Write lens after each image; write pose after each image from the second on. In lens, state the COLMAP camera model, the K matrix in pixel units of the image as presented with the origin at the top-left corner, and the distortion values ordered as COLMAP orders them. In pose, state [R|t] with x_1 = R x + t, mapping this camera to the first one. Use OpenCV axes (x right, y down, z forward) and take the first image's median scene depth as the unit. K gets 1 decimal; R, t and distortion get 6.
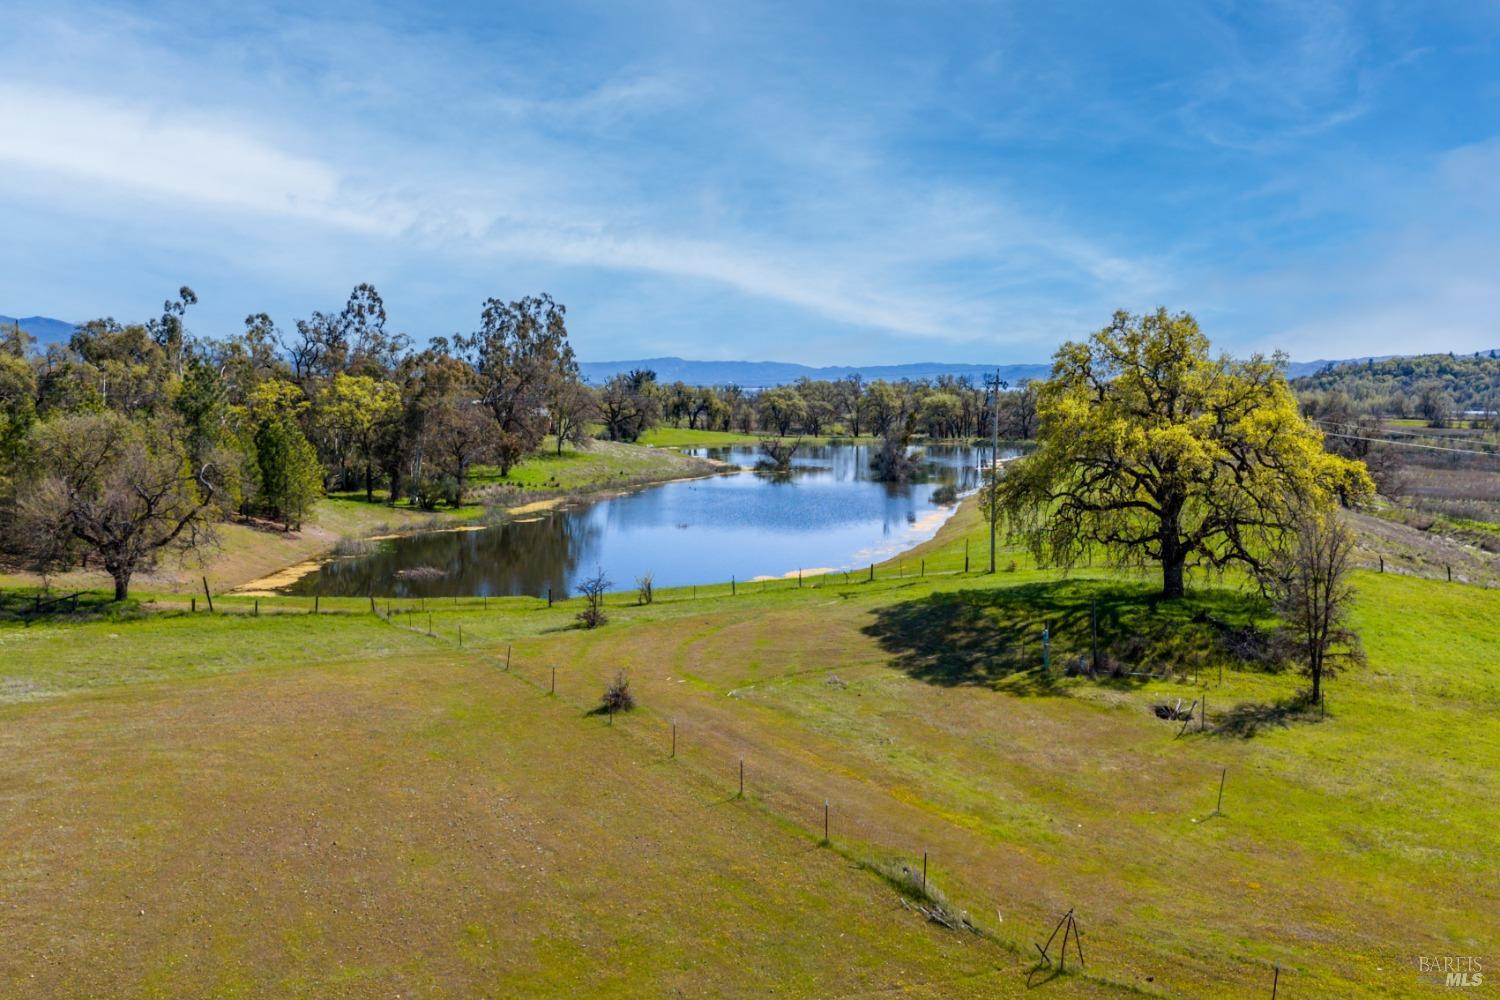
lens RADIAL K [[1313.2, 0, 783.7], [0, 1313.2, 499.7], [0, 0, 1]] dist [0.086381, -0.106867]
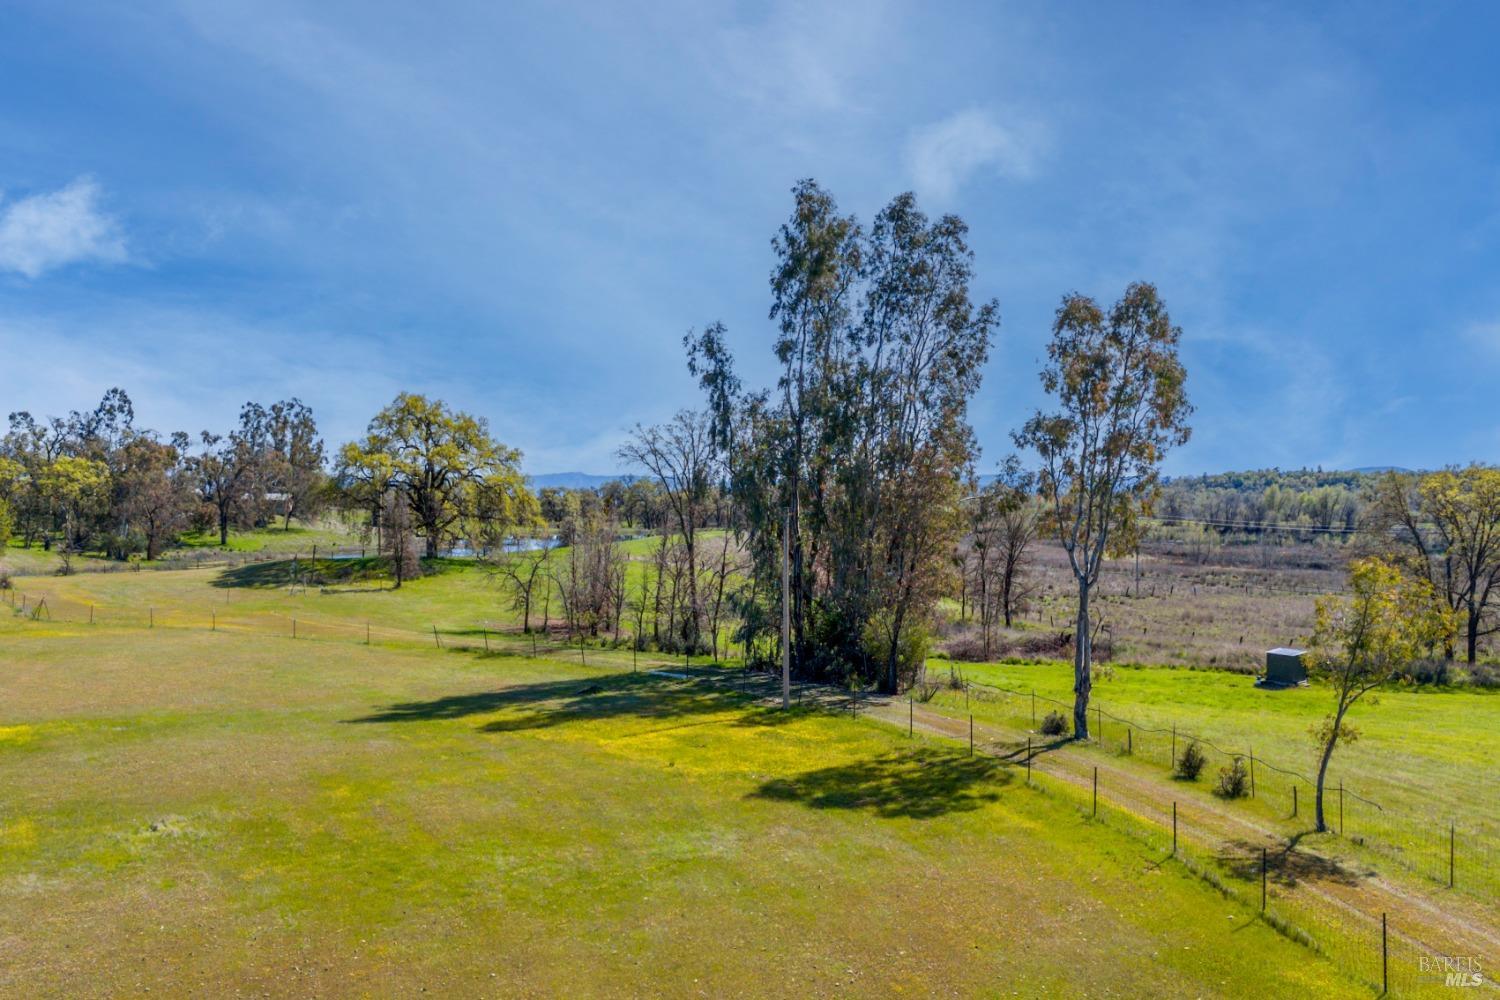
lens RADIAL K [[1313.2, 0, 757.5], [0, 1313.2, 500.3], [0, 0, 1]] dist [0.086381, -0.106867]
pose [[0.998532, -0.000196, 0.054160, 0.204718], [0.004900, 0.996219, -0.086734, 0.048286], [-0.053938, 0.086872, 0.994758, -0.236734]]
